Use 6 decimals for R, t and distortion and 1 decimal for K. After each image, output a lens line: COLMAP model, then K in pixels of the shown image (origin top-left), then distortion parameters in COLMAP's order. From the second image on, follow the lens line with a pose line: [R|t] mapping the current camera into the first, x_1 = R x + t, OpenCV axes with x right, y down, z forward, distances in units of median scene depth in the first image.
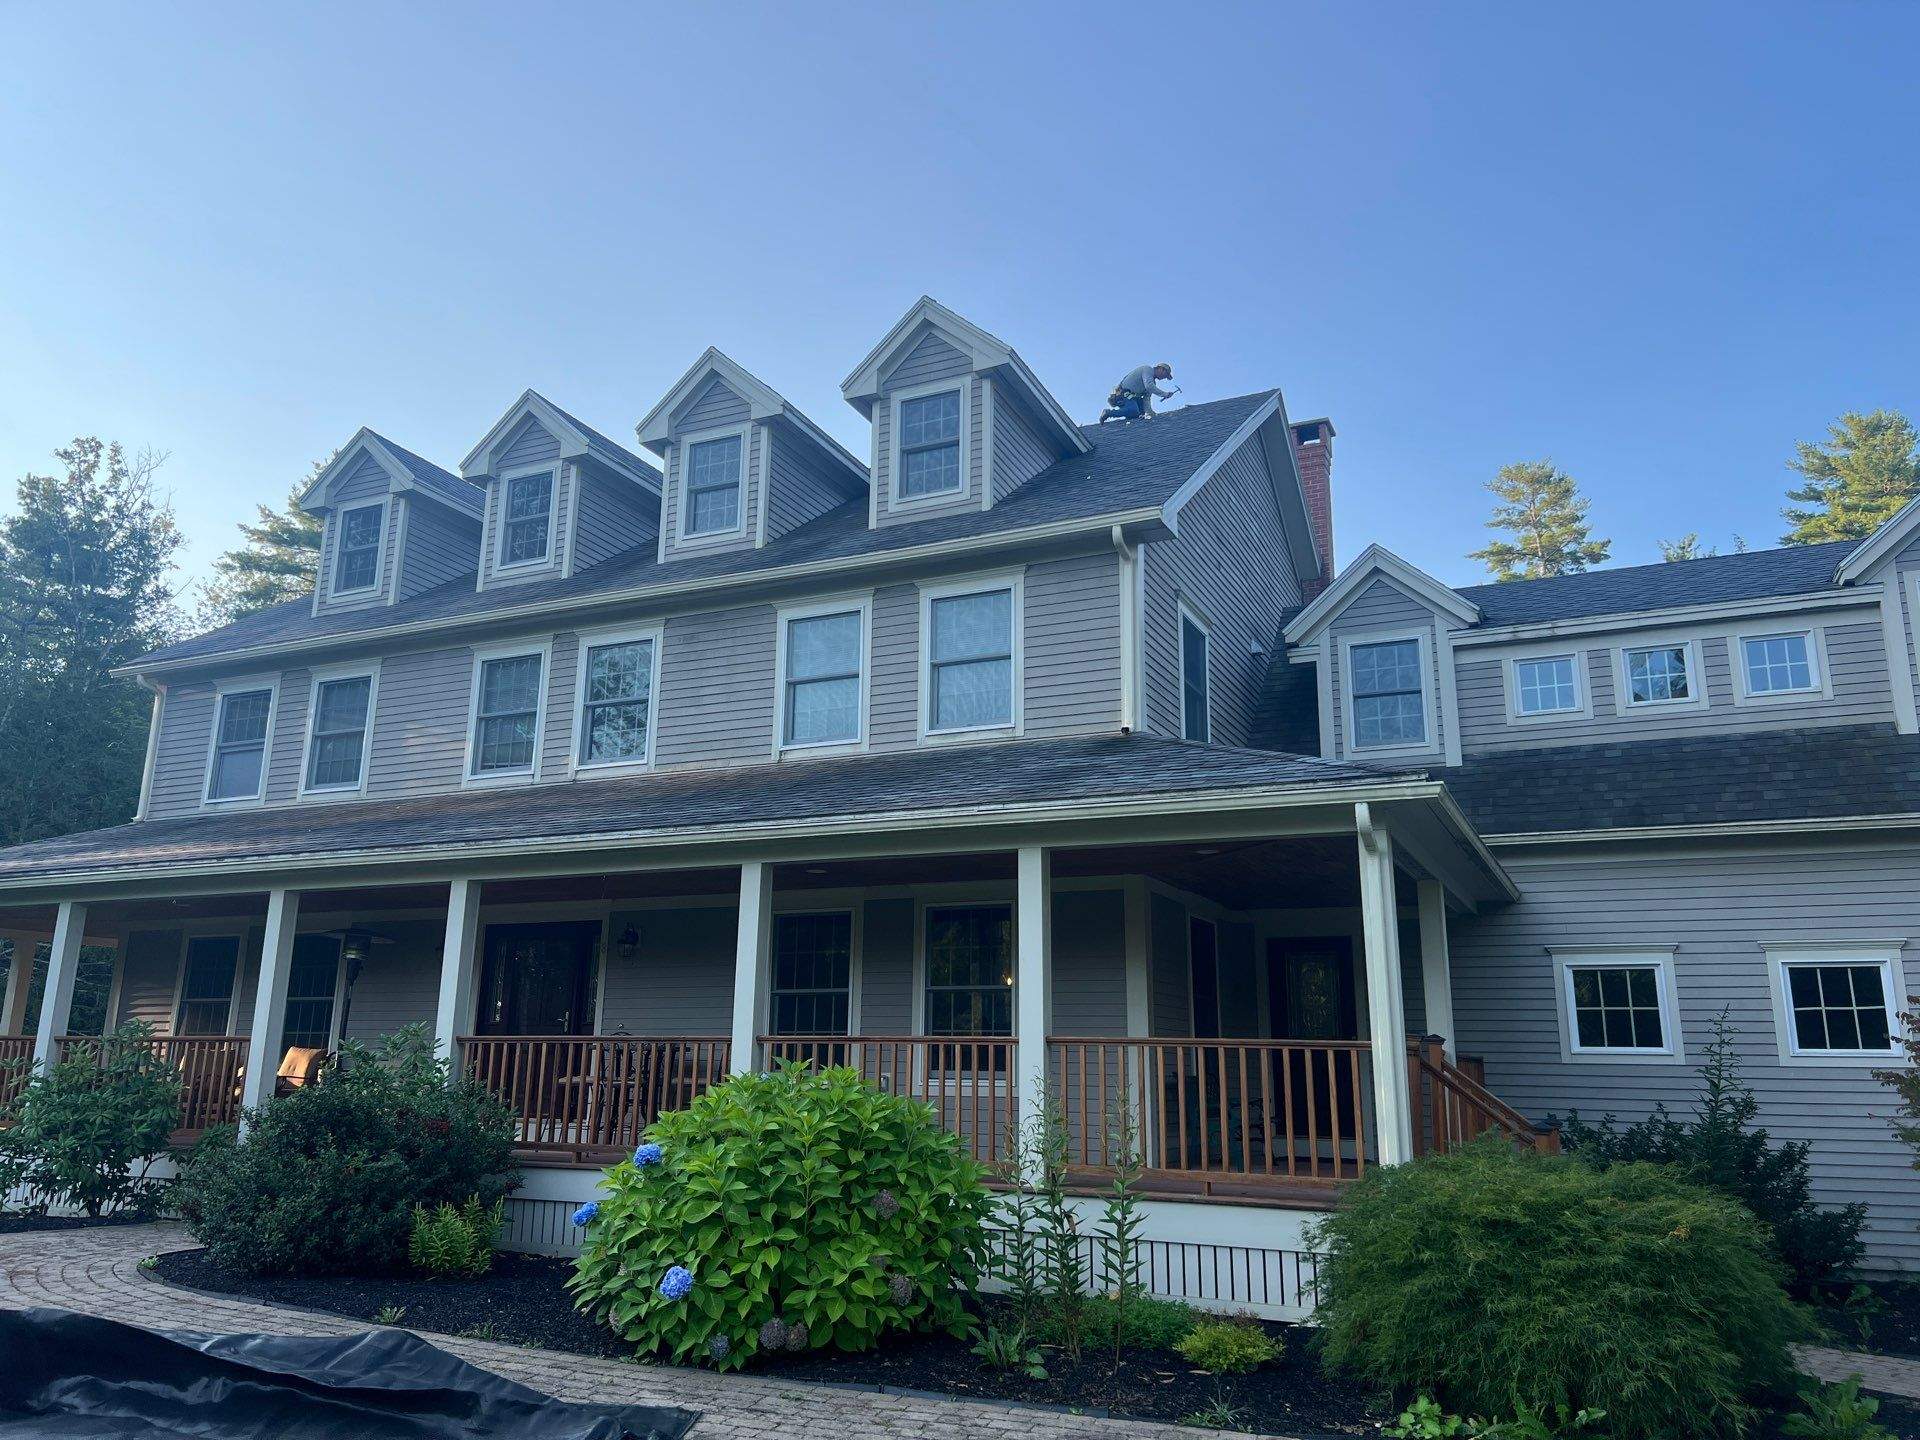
lens RADIAL K [[1430.2, 0, 954.9], [0, 1430.2, 709.6], [0, 0, 1]] dist [0.063368, -0.070459]
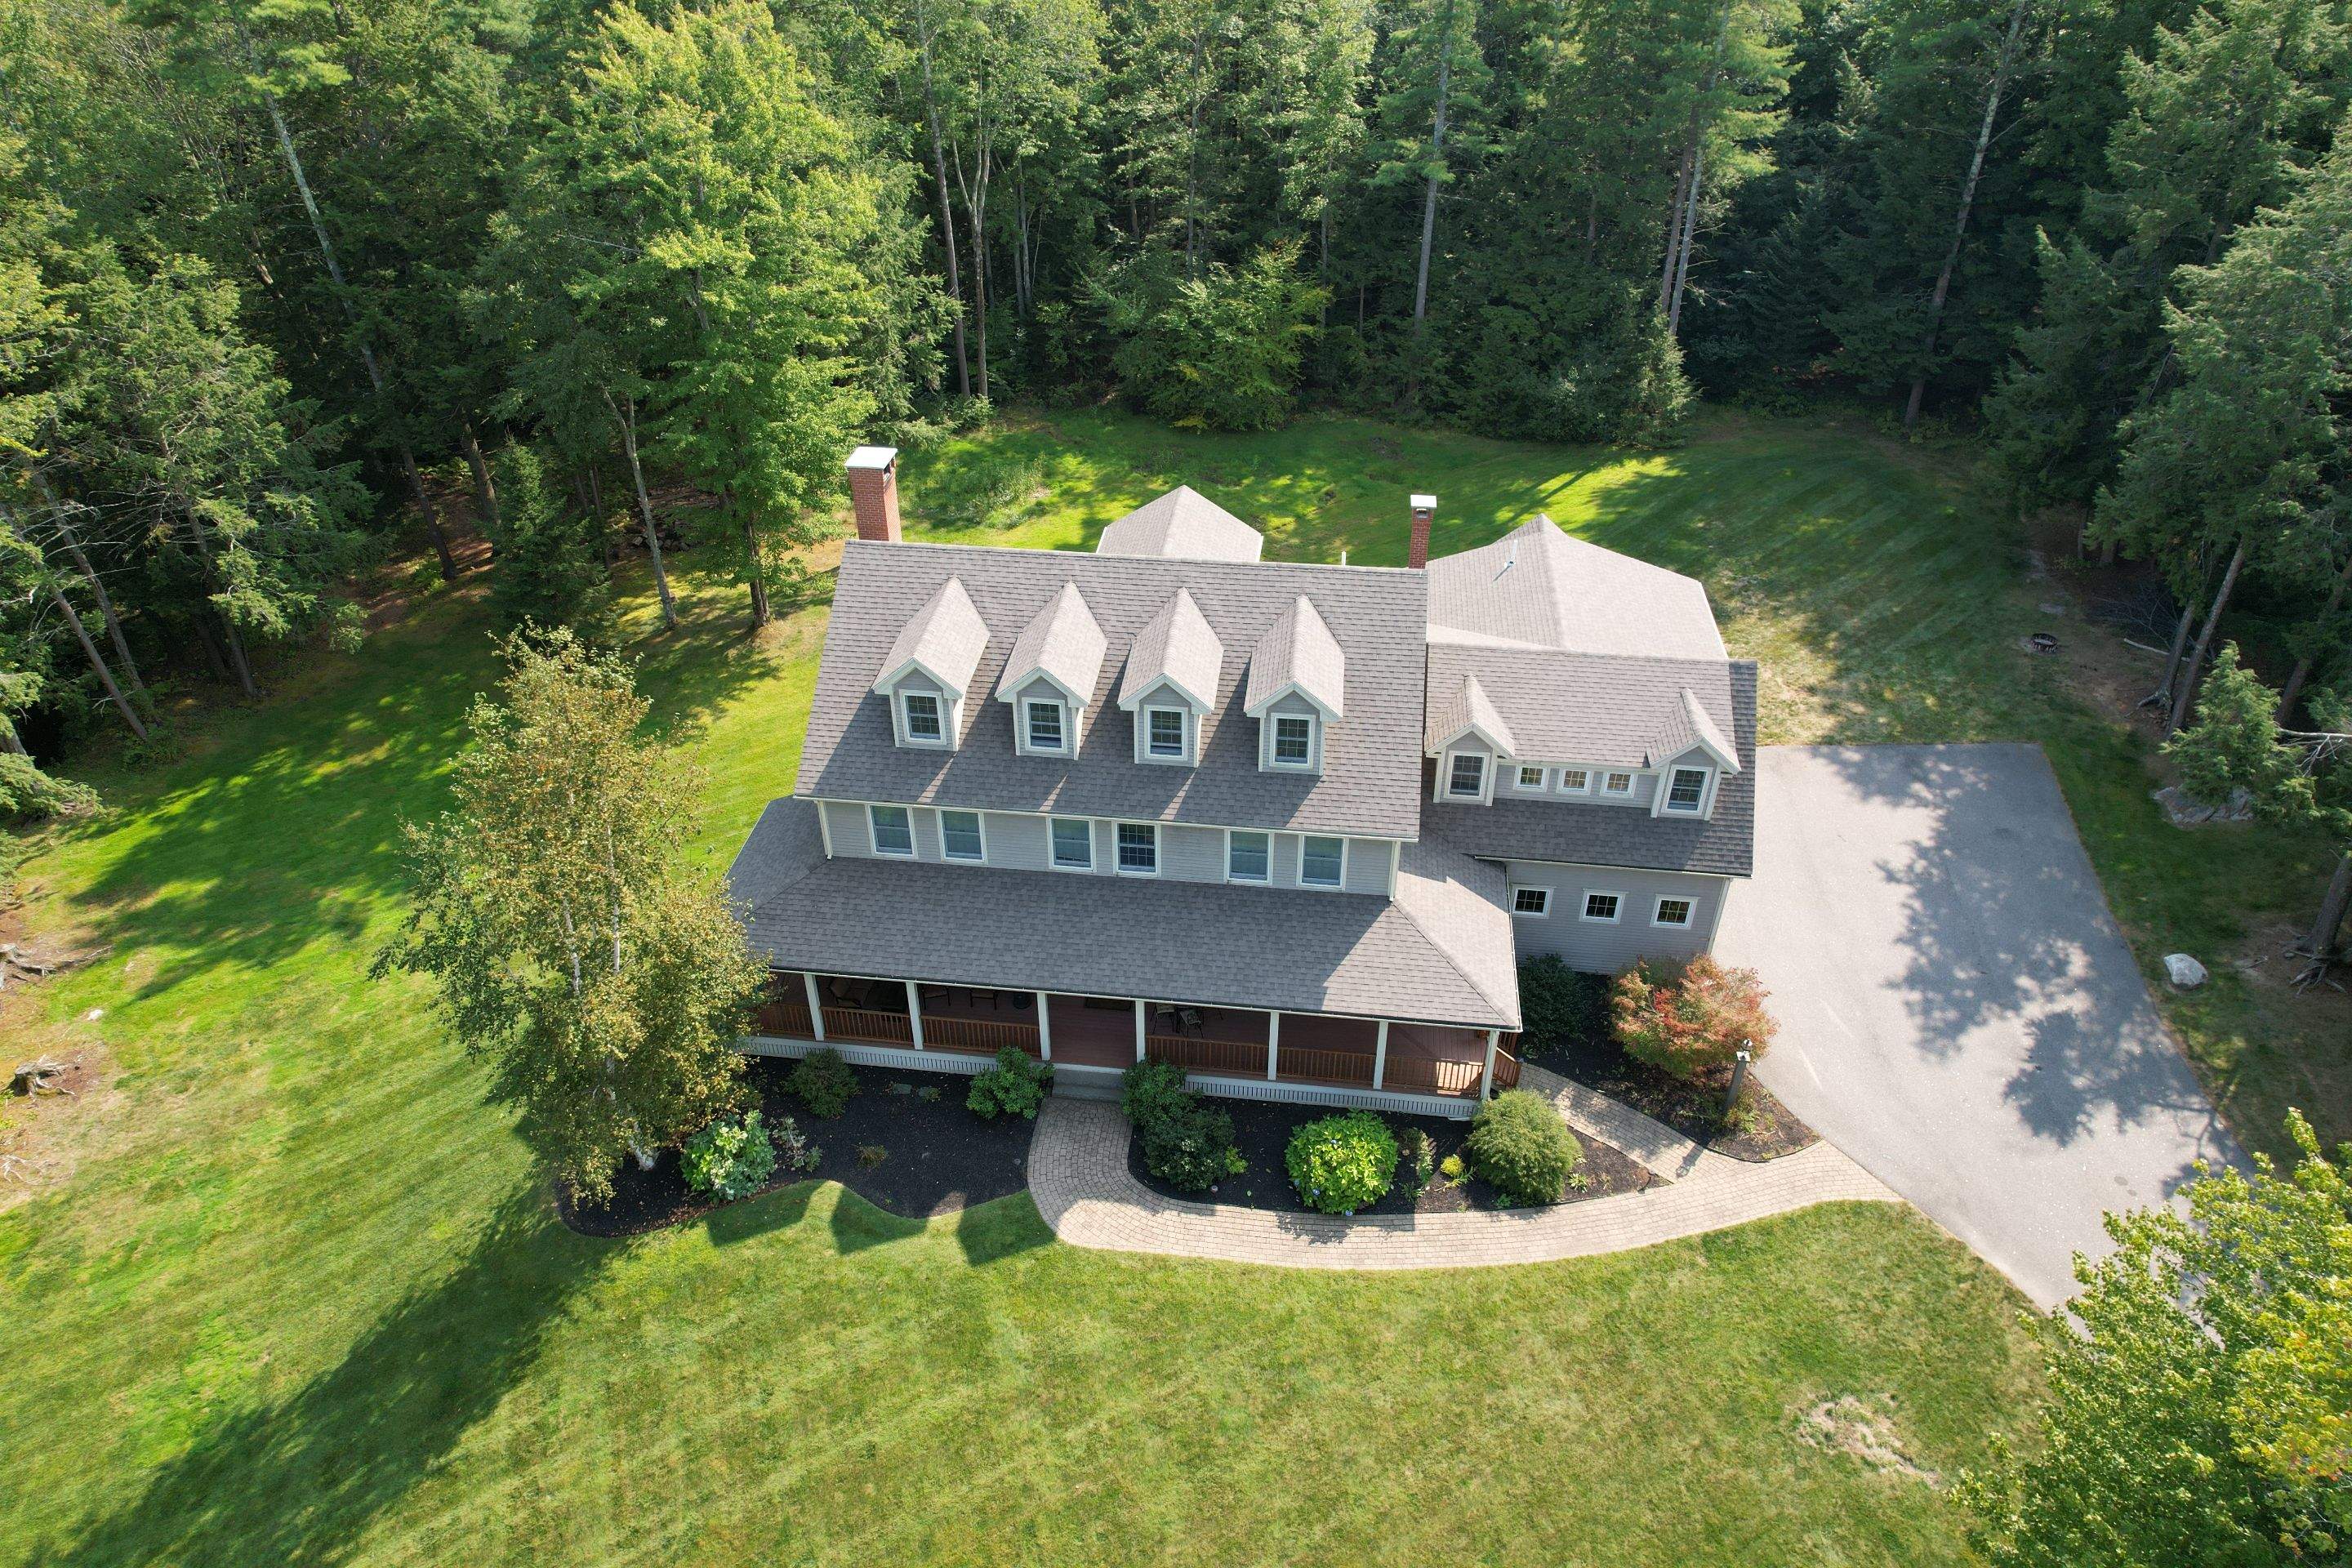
lens RADIAL K [[1500.3, 0, 1184.2], [0, 1500.3, 776.4], [0, 0, 1]] dist [-0.070989, 0.059755]
pose [[0.947484, -0.191621, 0.256039, -0.749960], [-0.069051, 0.659146, 0.748838, -1.814496], [-0.312260, -0.727192, 0.611298, -0.300661]]
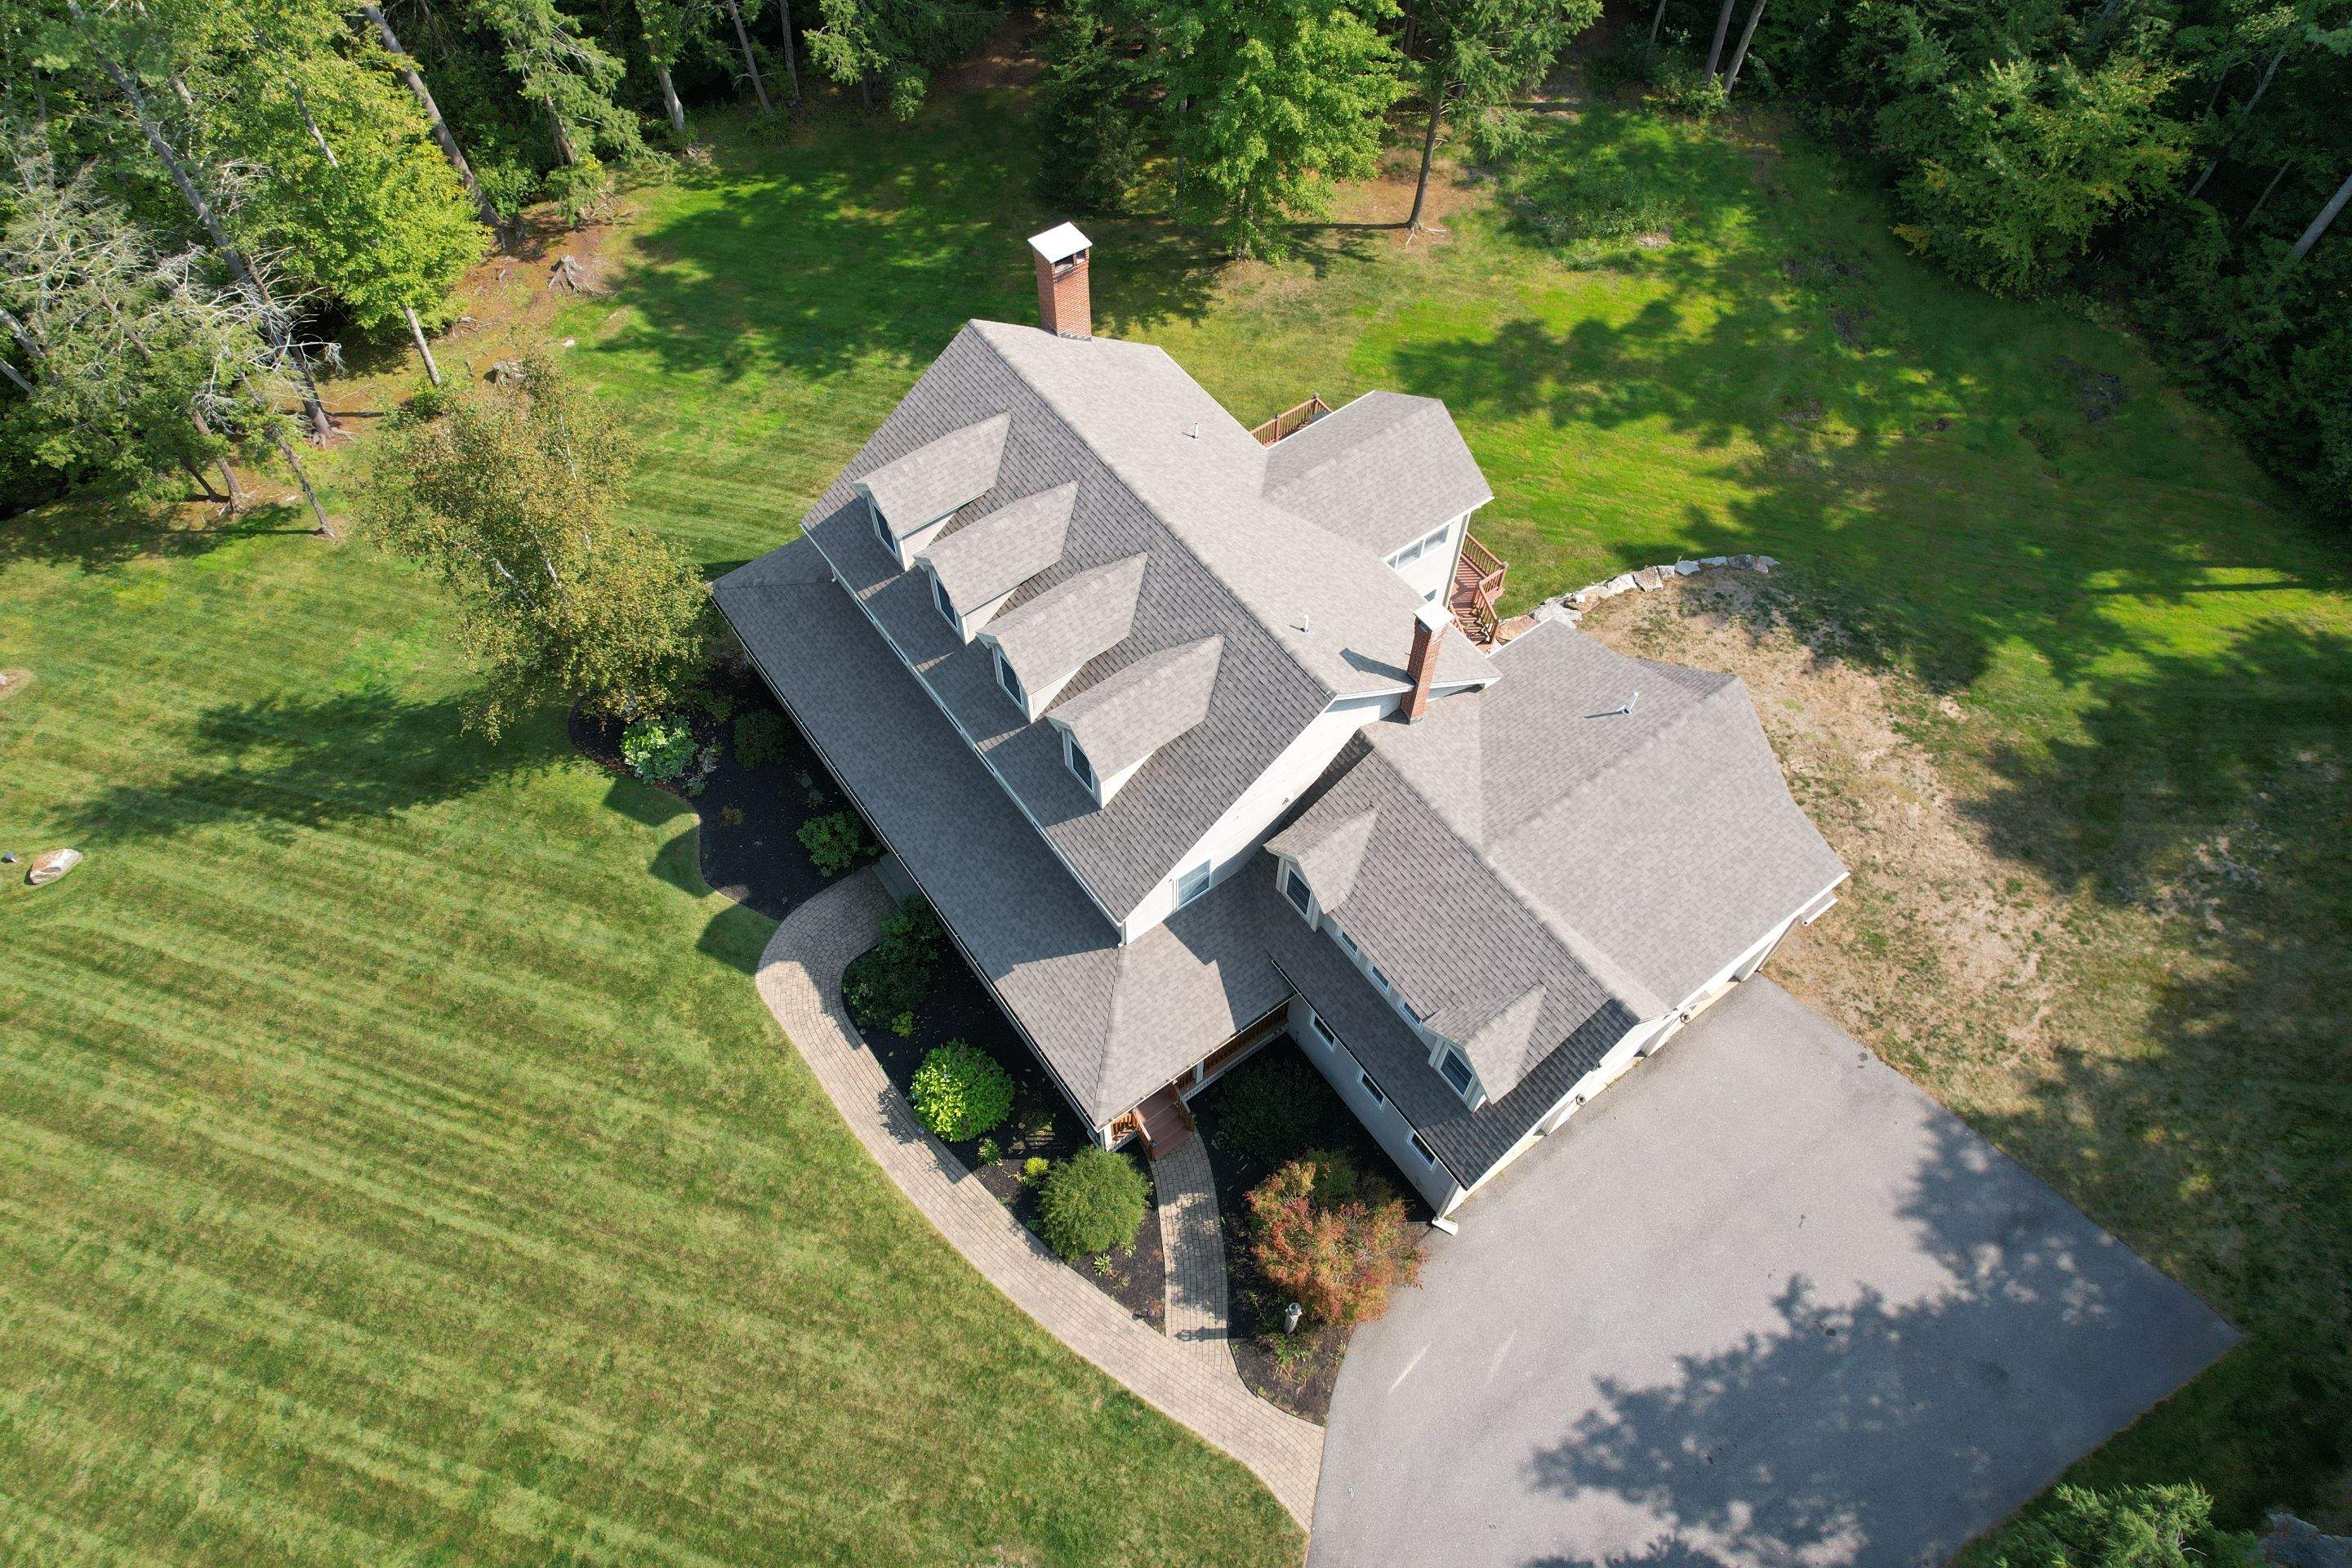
lens RADIAL K [[1500.3, 0, 1186.6], [0, 1500.3, 775.5], [0, 0, 1]] dist [-0.070989, 0.059755]
pose [[0.880292, 0.395338, -0.262287, 0.688366], [0.120878, 0.347705, 0.929779, -2.178476], [0.458775, -0.850182, 0.258294, 0.546484]]
